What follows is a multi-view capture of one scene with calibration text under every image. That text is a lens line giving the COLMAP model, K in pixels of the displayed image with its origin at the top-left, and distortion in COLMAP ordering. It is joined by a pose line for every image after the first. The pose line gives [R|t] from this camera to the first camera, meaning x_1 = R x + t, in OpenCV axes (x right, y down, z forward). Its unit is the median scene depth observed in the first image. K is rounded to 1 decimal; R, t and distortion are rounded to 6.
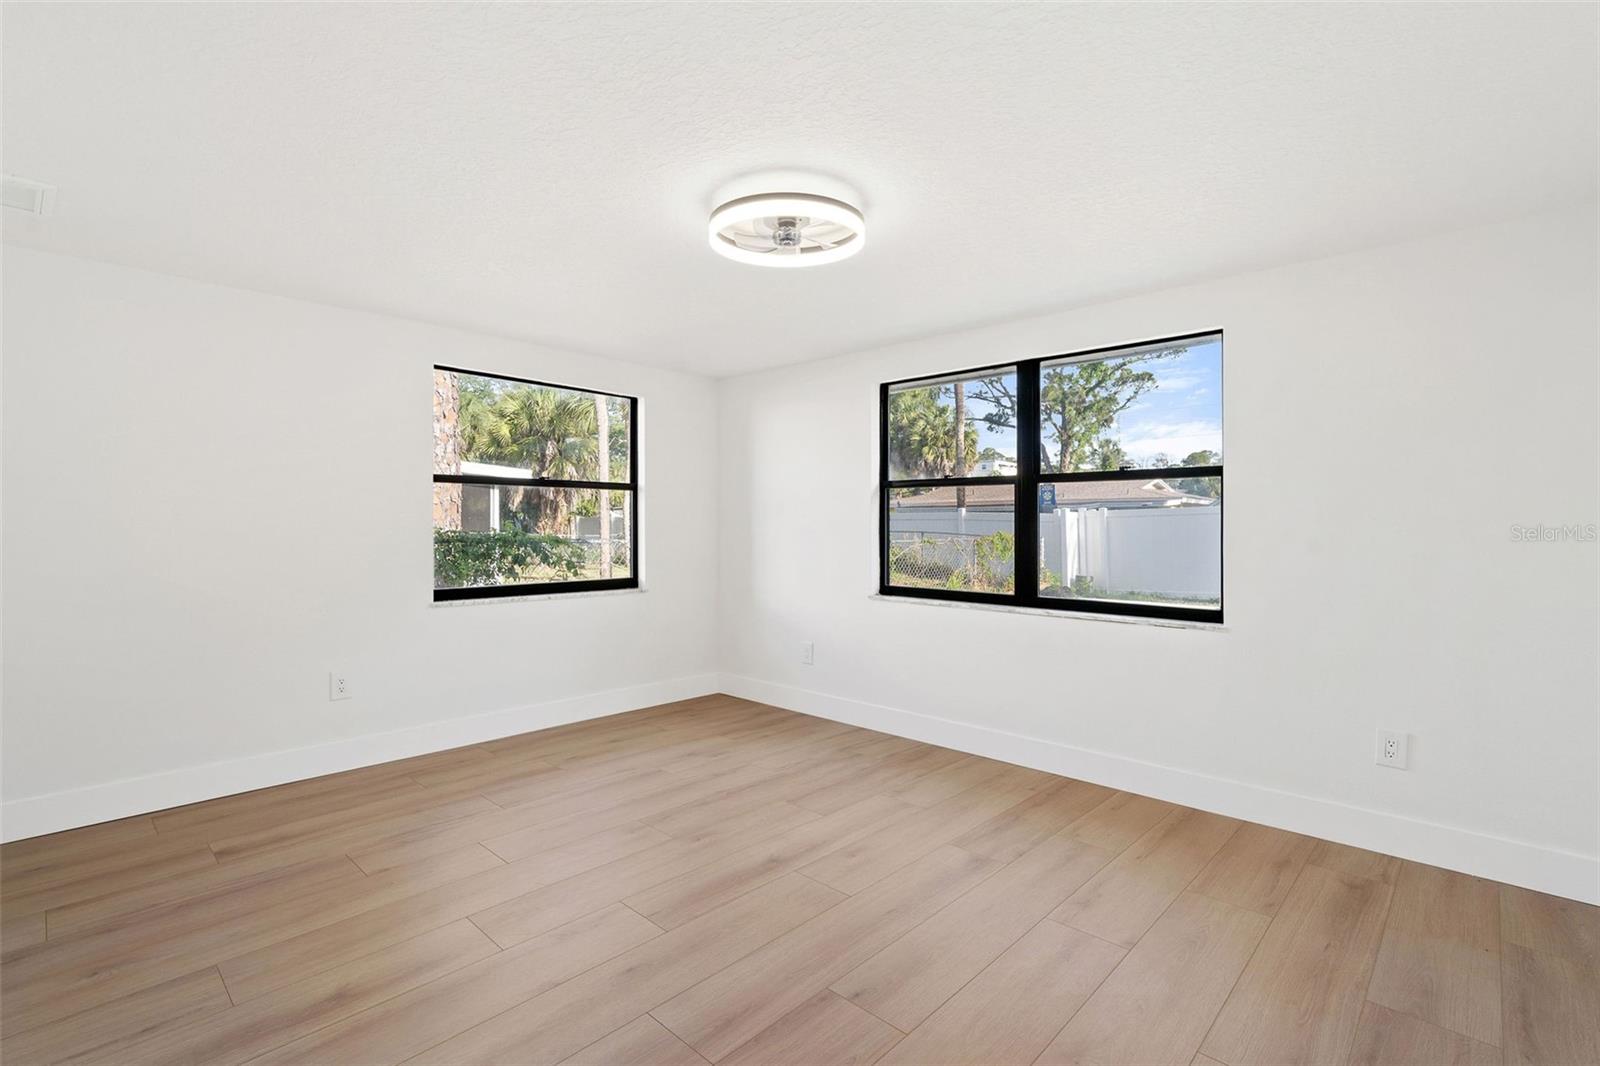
lens RADIAL K [[739.3, 0, 798.0], [0, 739.3, 508.1], [0, 0, 1]] dist [-0.003415, 0.000372]
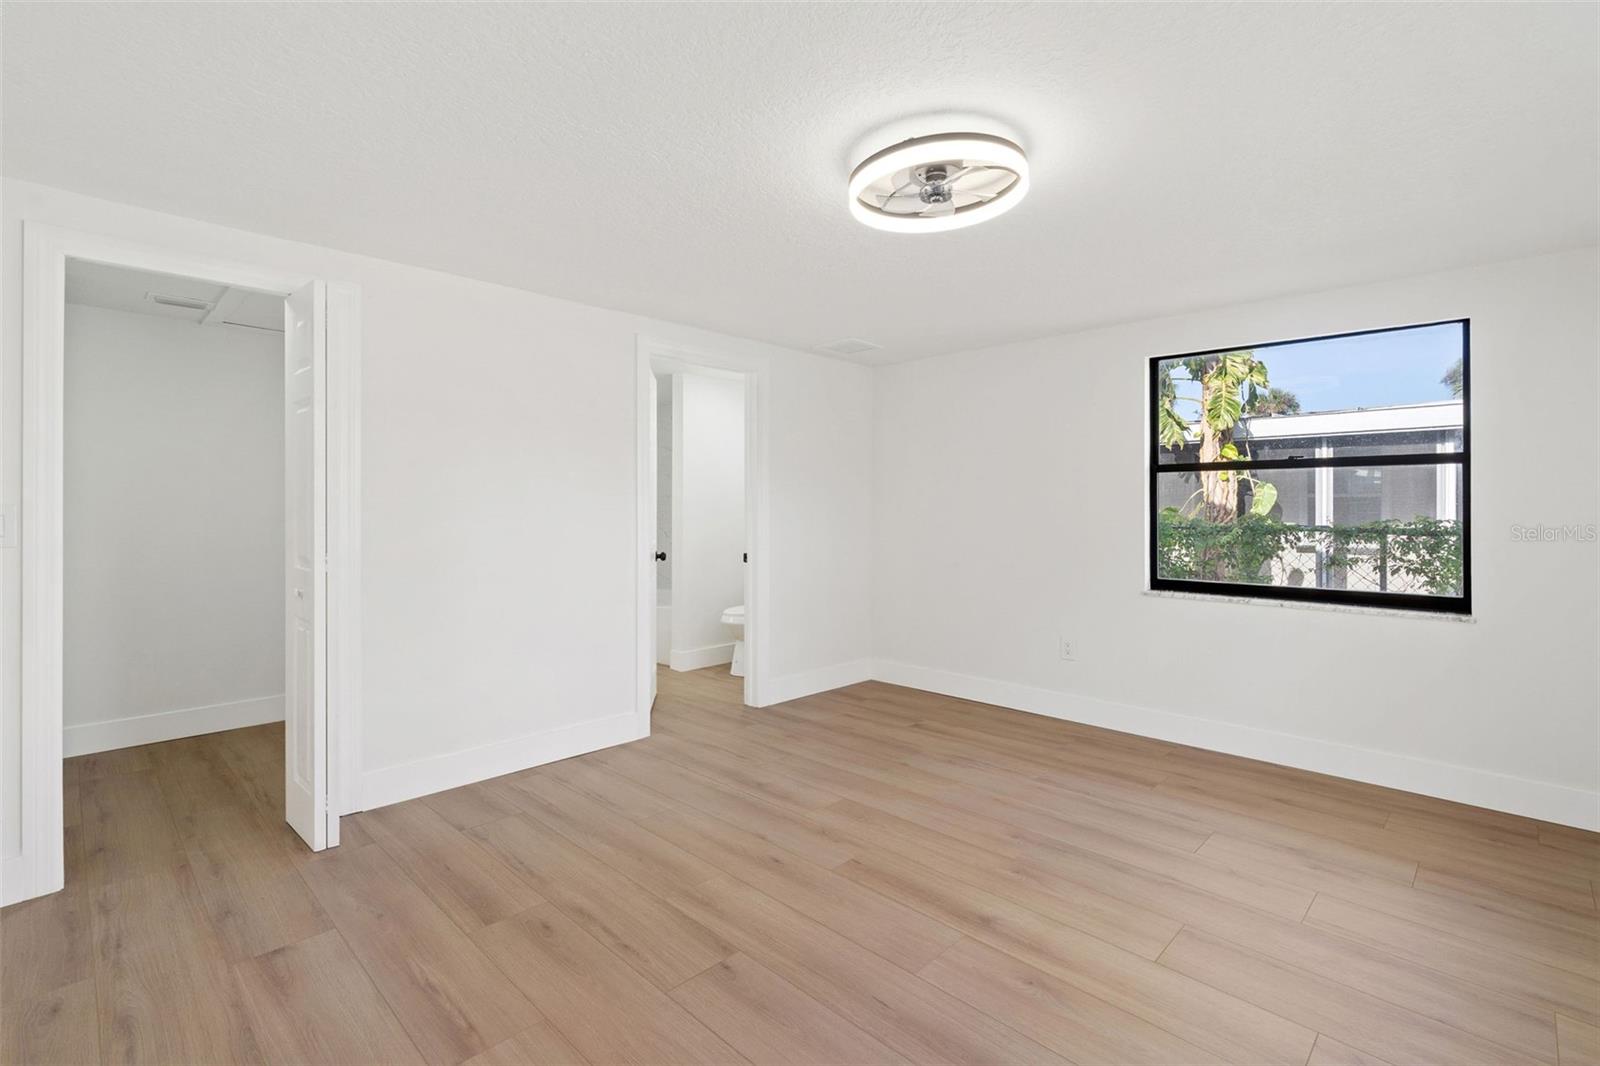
lens RADIAL K [[739.3, 0, 798.0], [0, 739.3, 508.1], [0, 0, 1]] dist [-0.003415, 0.000372]
pose [[-0.023094, -0.002739, -0.999730, 0.603845], [0.022109, 0.999750, -0.003249, 0.007171], [0.999489, -0.022178, -0.023028, 0.610923]]
